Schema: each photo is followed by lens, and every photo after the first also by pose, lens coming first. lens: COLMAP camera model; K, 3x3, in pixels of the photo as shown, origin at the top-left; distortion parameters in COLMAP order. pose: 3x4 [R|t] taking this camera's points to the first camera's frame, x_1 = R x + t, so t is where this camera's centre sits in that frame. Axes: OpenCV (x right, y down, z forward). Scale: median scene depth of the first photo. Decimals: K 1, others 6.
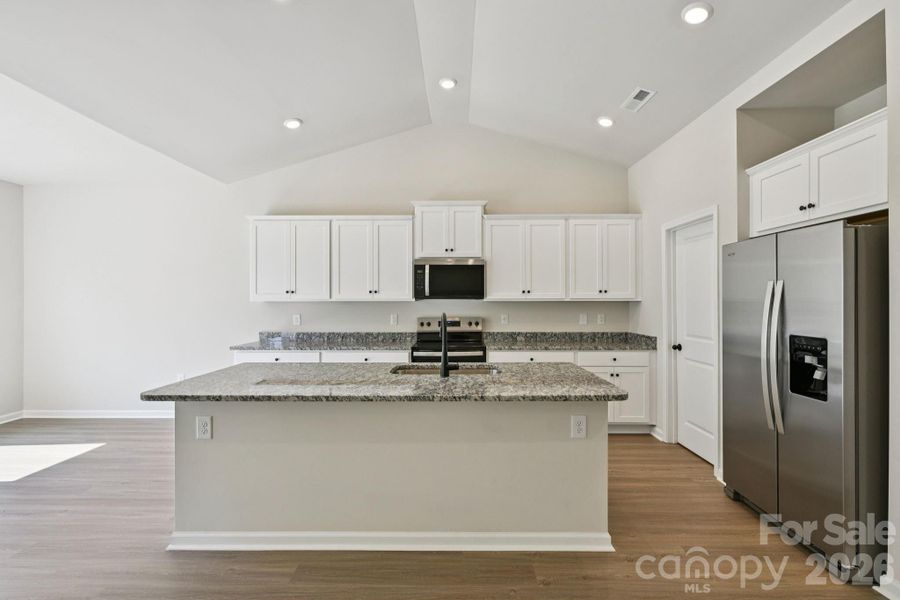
lens RADIAL K [[398.8, 0, 454.2], [0, 398.8, 301.2], [0, 0, 1]] dist [-0.000464, -0.000239]
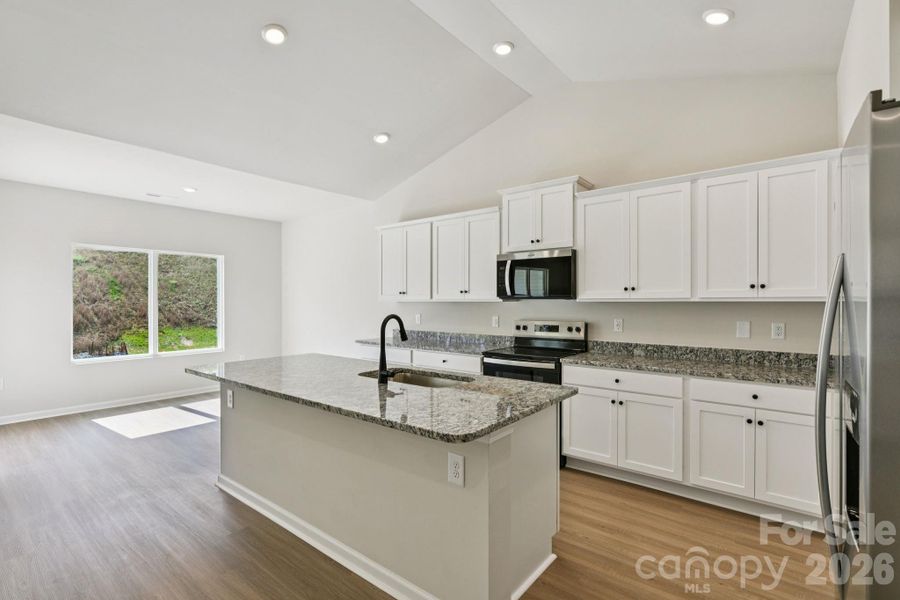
lens RADIAL K [[422.7, 0, 454.6], [0, 422.7, 301.5], [0, 0, 1]] dist [-0.002547, 0.001423]
pose [[0.786702, 0.000919, -0.617332, 0.405576], [-0.000279, 0.999999, 0.001132, -0.001160], [0.617333, -0.000718, 0.786702, 0.187812]]
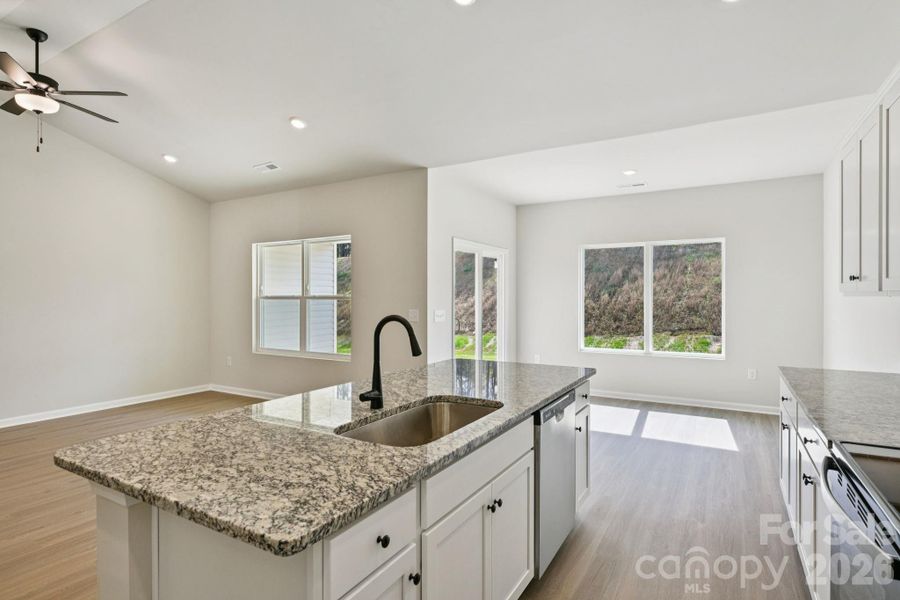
lens RADIAL K [[470.3, 0, 452.1], [0, 470.3, 297.6], [0, 0, 1]] dist [0.000342, 0.000685]
pose [[-0.497951, 0.003498, -0.867198, 0.345165], [0.002106, 0.999994, 0.002825, -0.000649], [0.867203, -0.000420, -0.497955, 0.857324]]
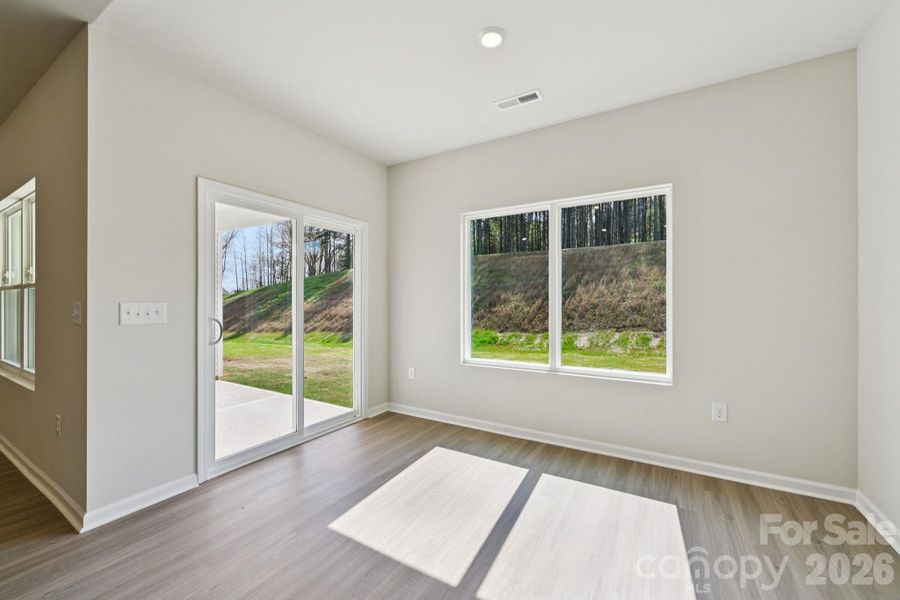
lens RADIAL K [[357.0, 0, 450.2], [0, 357.0, 302.6], [0, 0, 1]] dist [0.000455, -0.000319]
pose [[-0.506841, 0.007441, -0.862007, -0.467062], [0.004066, 0.999972, 0.006241, 0.033150], [0.862030, -0.000342, -0.506857, 0.846799]]
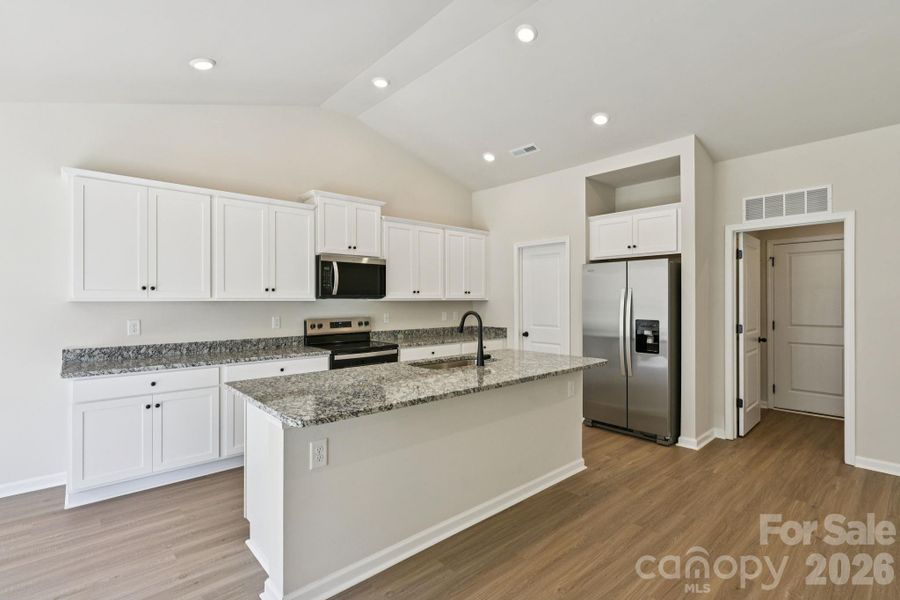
lens RADIAL K [[422.7, 0, 453.2], [0, 422.7, 300.5], [0, 0, 1]] dist [-0.002547, 0.001423]
pose [[0.739589, -0.000667, 0.673059, -0.515801], [0.000977, 1.000000, -0.000082, -0.000319], [-0.673058, 0.000718, 0.739589, 0.083760]]
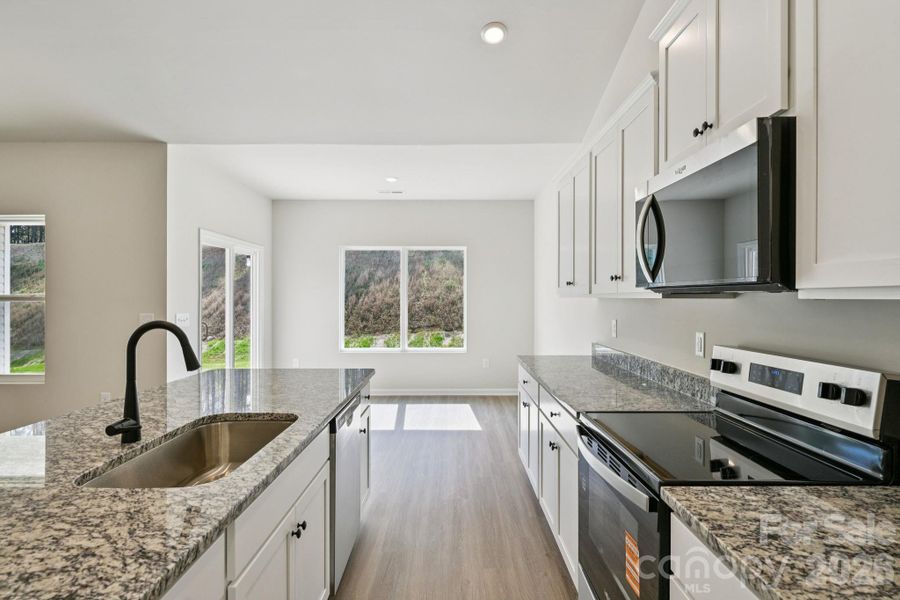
lens RADIAL K [[470.3, 0, 451.4], [0, 470.3, 297.7], [0, 0, 1]] dist [0.000342, 0.000685]
pose [[0.007337, 0.002229, -0.999971, 0.341710], [0.000183, 0.999997, 0.002231, -0.001249], [0.999973, -0.000200, 0.007337, 0.805406]]
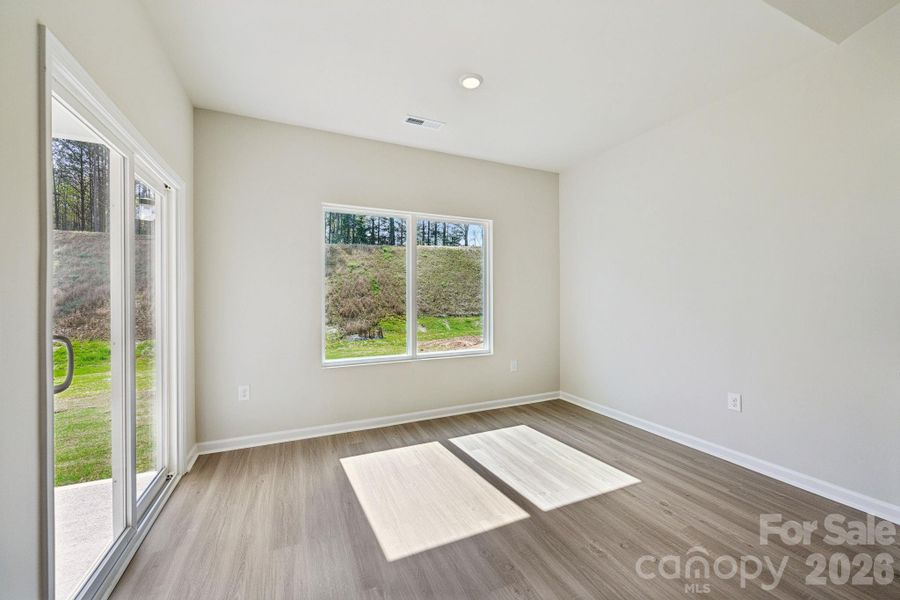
lens RADIAL K [[357.0, 0, 454.0], [0, 357.0, 295.1], [0, 0, 1]] dist [0.000455, -0.000319]
pose [[0.428687, -0.006099, -0.903432, -0.396332], [0.003065, 0.999981, -0.005296, 0.032869], [0.903448, -0.000499, 0.428698, 0.389542]]
